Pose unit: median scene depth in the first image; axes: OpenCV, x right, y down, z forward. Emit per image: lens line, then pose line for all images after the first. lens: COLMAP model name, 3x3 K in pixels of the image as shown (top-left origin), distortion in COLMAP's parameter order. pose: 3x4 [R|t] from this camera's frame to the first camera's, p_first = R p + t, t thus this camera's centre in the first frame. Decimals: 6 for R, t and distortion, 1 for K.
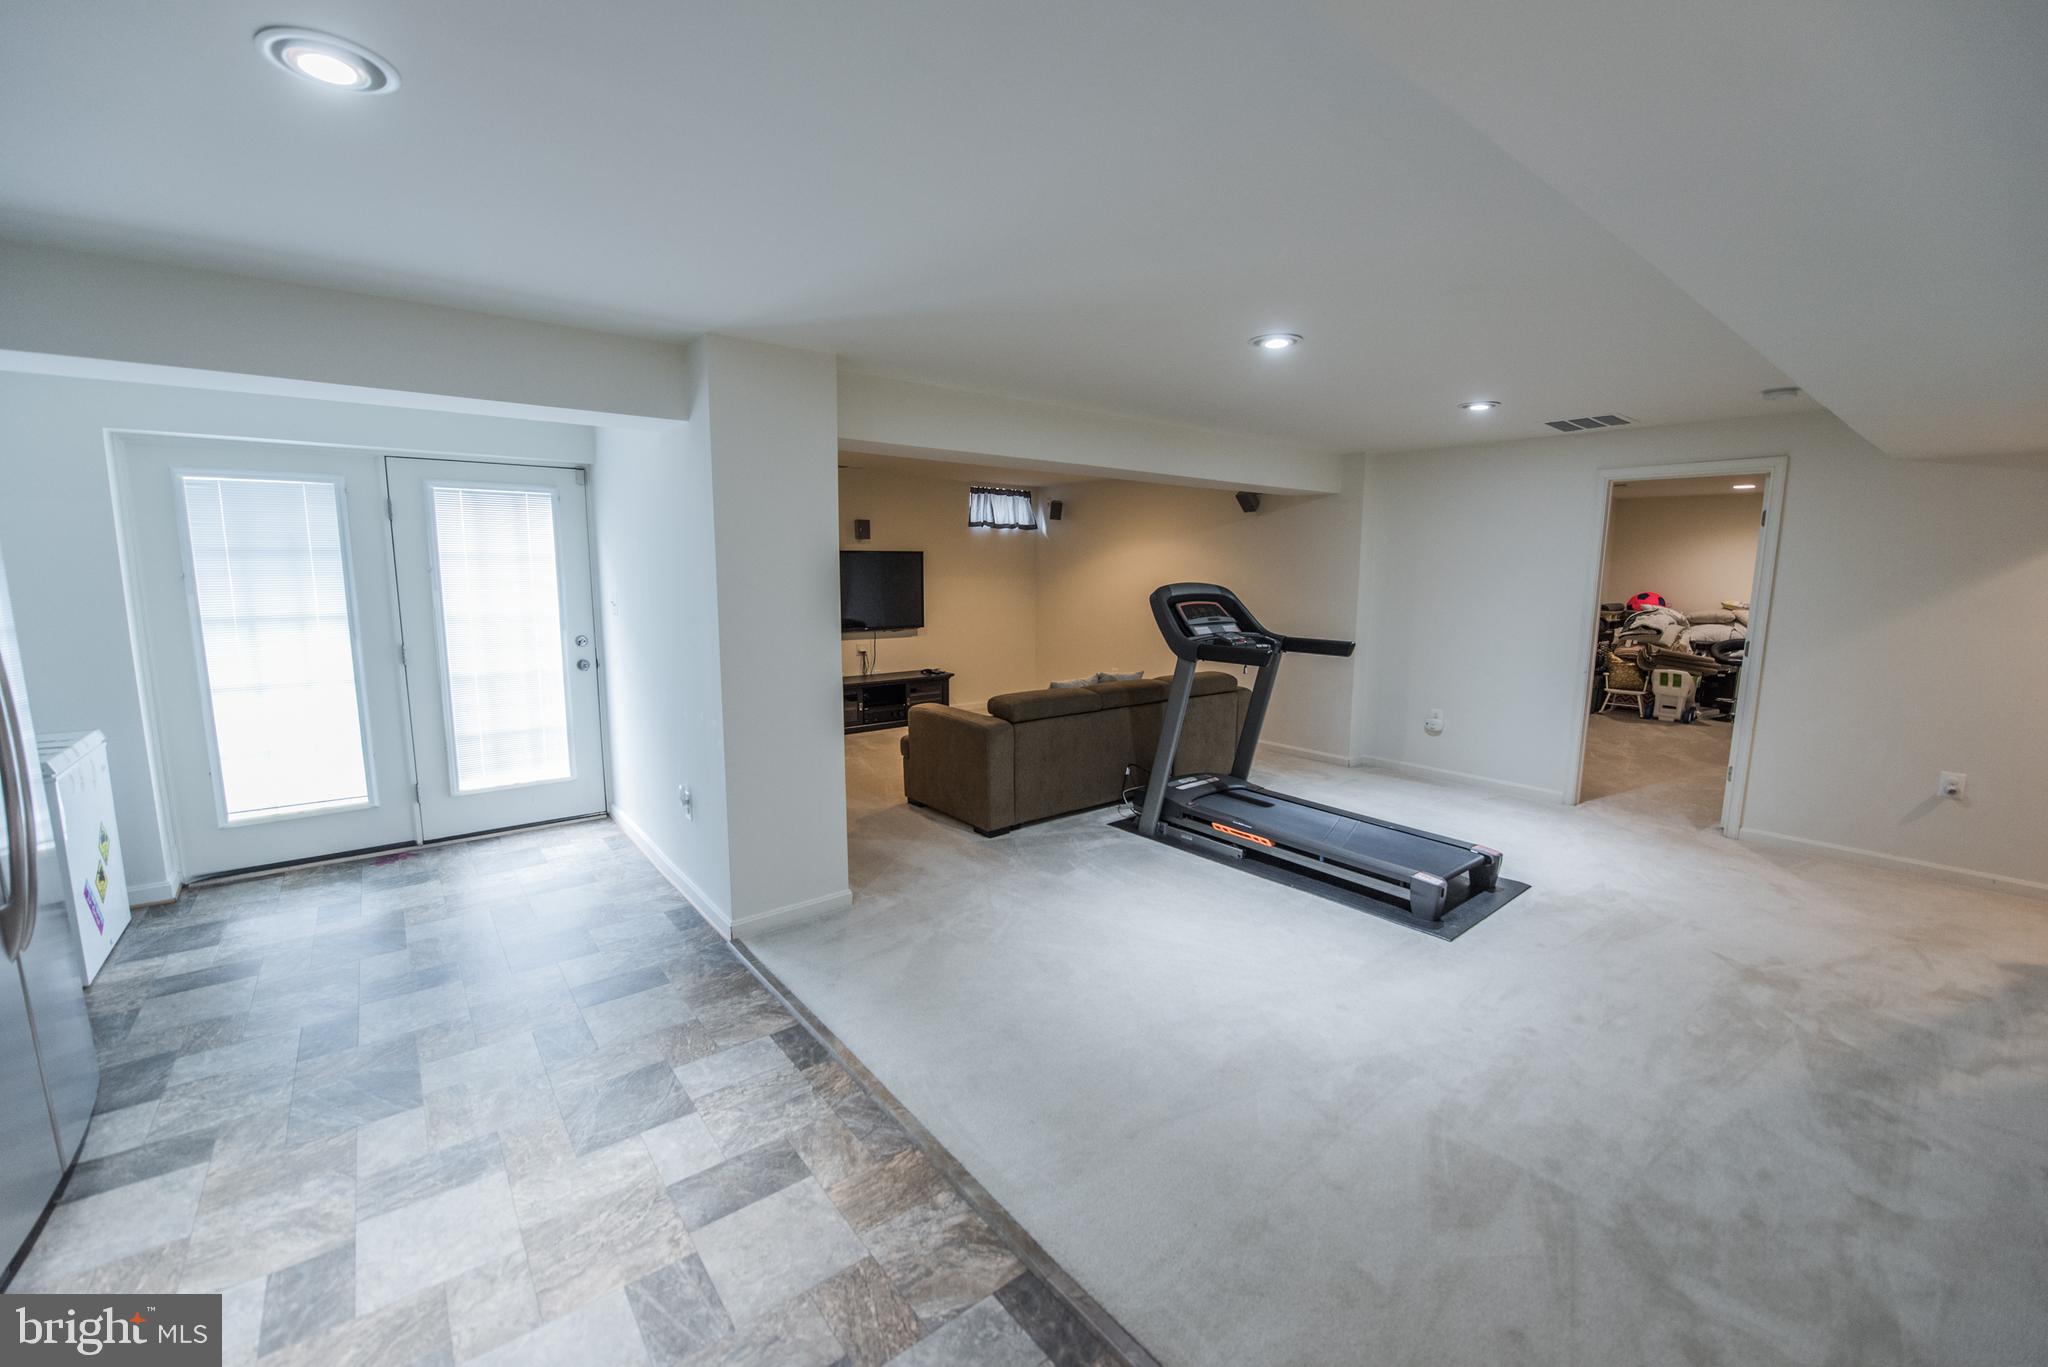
lens RADIAL K [[814.4, 0, 1015.7], [0, 814.4, 725.8], [0, 0, 1]] dist [-0.017975, -0.000780]
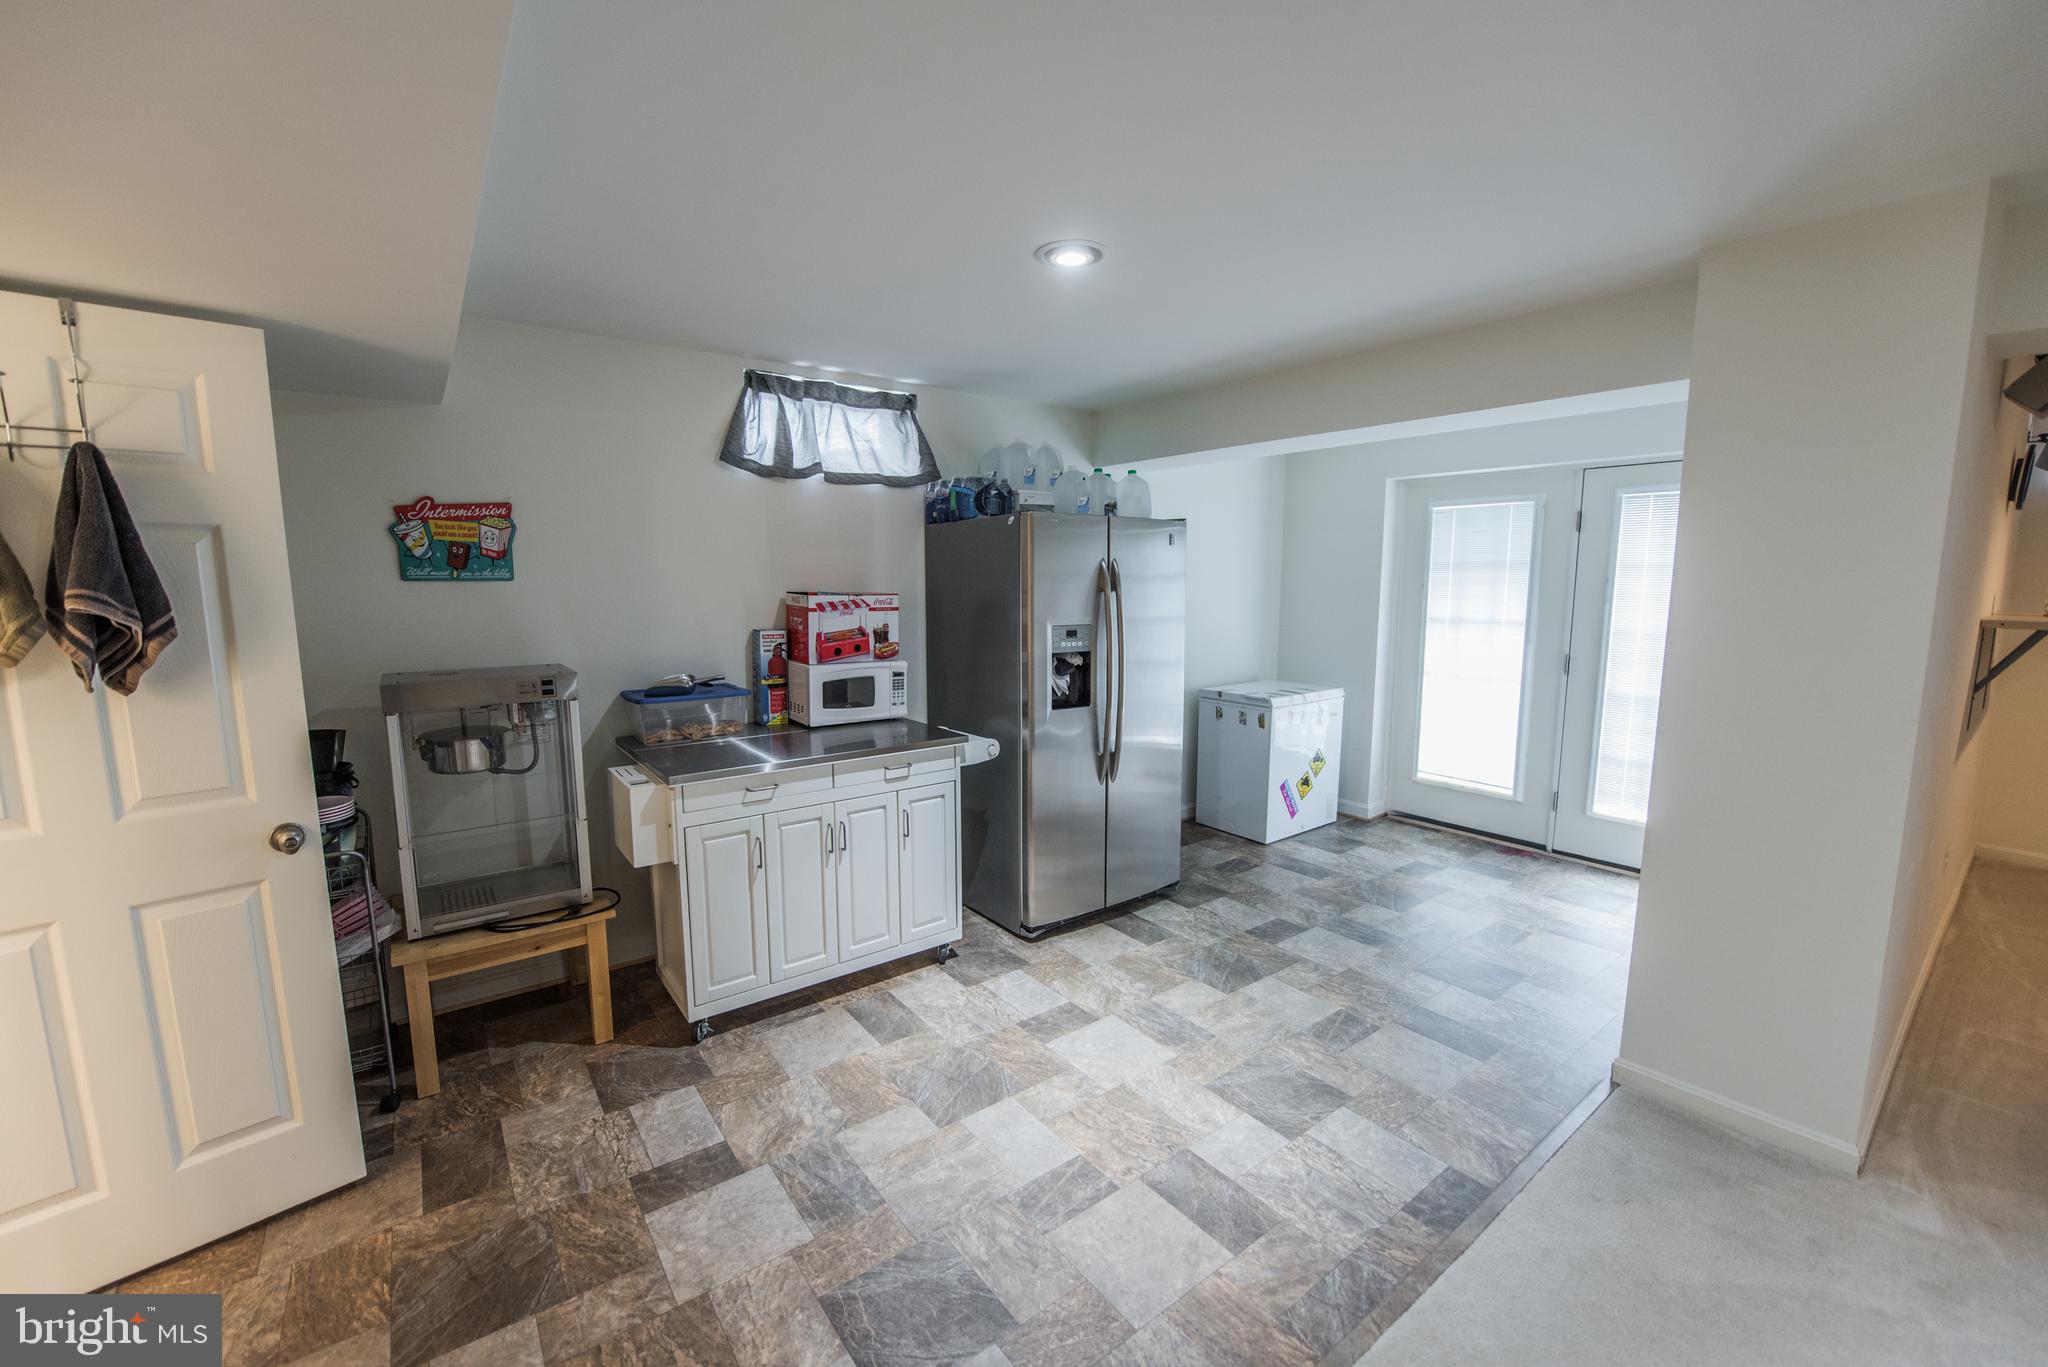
lens RADIAL K [[814.4, 0, 1002.2], [0, 814.4, 697.5], [0, 0, 1]] dist [-0.017975, -0.000780]
pose [[-0.036733, 0.139039, -0.989605, 0.447903], [-0.190098, 0.971219, 0.143512, -0.094611], [0.981078, 0.193394, -0.009245, 0.527087]]
